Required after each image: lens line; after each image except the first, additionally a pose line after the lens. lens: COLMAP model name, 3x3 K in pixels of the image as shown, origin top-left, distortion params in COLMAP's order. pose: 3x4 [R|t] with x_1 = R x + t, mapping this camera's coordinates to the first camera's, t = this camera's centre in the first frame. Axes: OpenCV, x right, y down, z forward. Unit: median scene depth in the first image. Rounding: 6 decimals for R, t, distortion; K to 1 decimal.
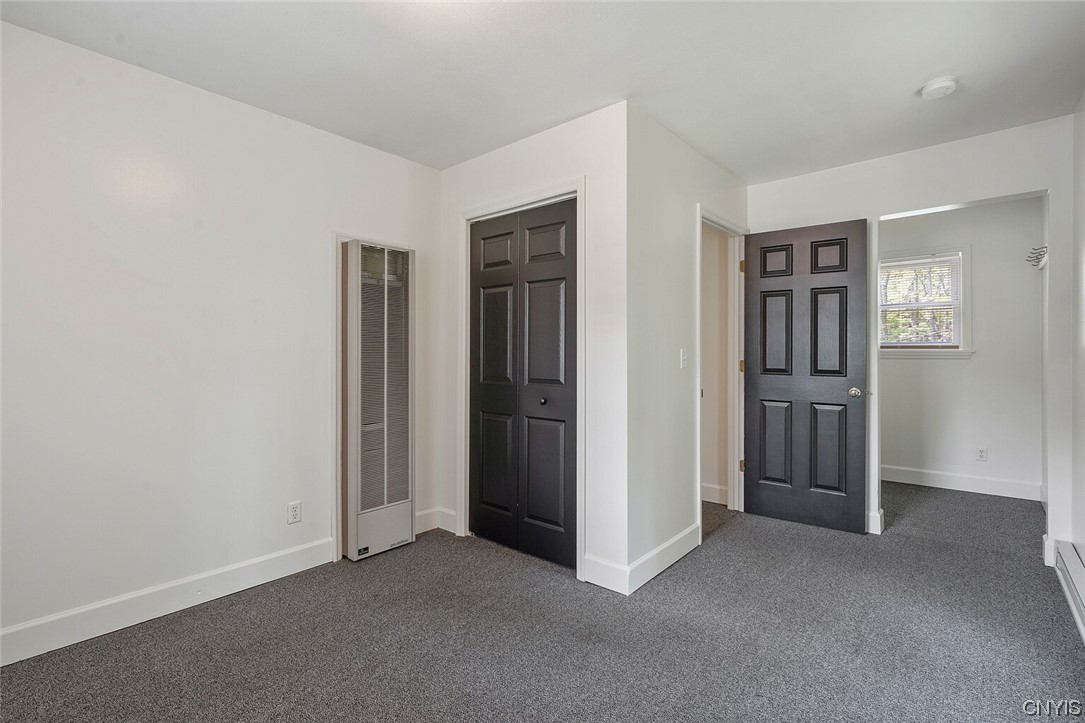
lens RADIAL K [[512.9, 0, 539.3], [0, 512.9, 357.0], [0, 0, 1]] dist [-0.000997, -0.000246]
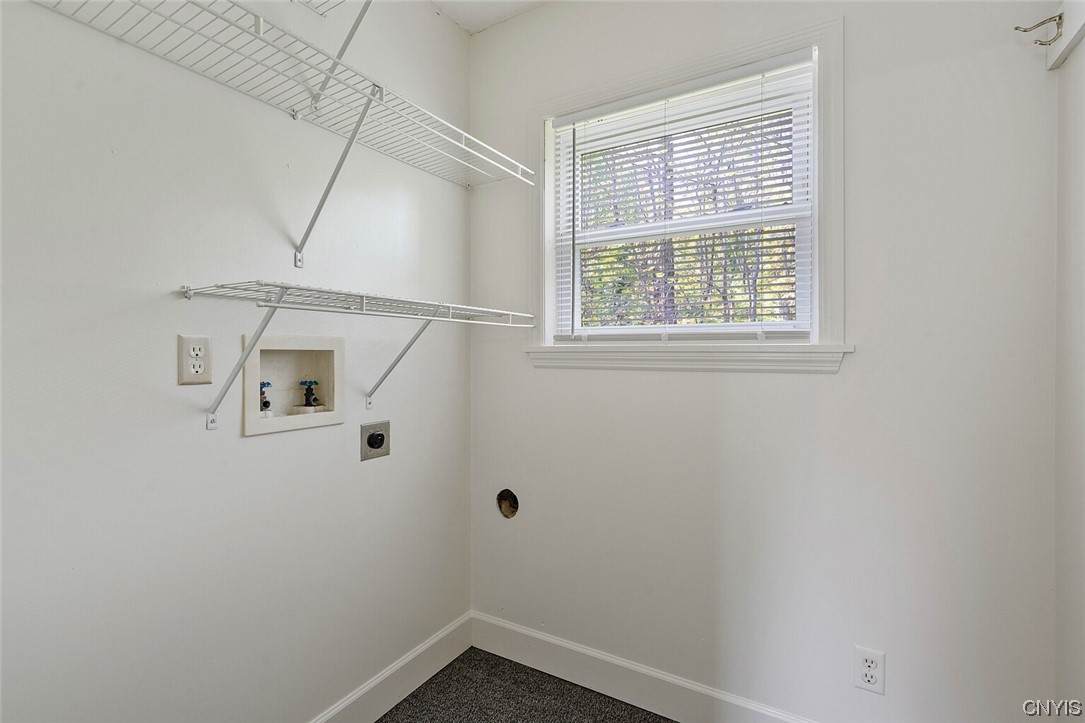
lens RADIAL K [[512.9, 0, 539.3], [0, 512.9, 357.0], [0, 0, 1]] dist [-0.000997, -0.000246]
pose [[0.985979, 0.003081, 0.166839, 0.260956], [-0.003285, 0.999994, 0.000948, -0.002413], [-0.166835, -0.001483, 0.985984, 0.309684]]
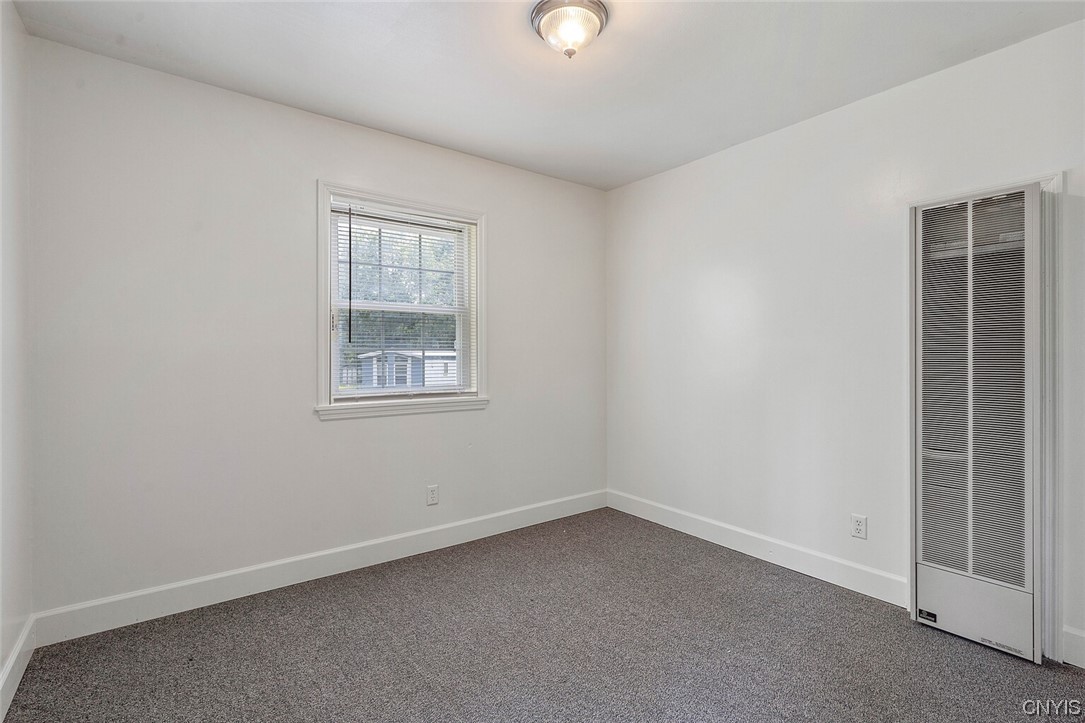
lens RADIAL K [[488.7, 0, 530.3], [0, 488.7, 363.7], [0, 0, 1]] dist [-0.000517, 0.009602]
pose [[-0.225265, 0.012177, -0.974221, 0.510051], [0.002487, 0.999926, 0.011923, -0.003339], [0.974294, 0.000263, -0.225278, 0.612794]]
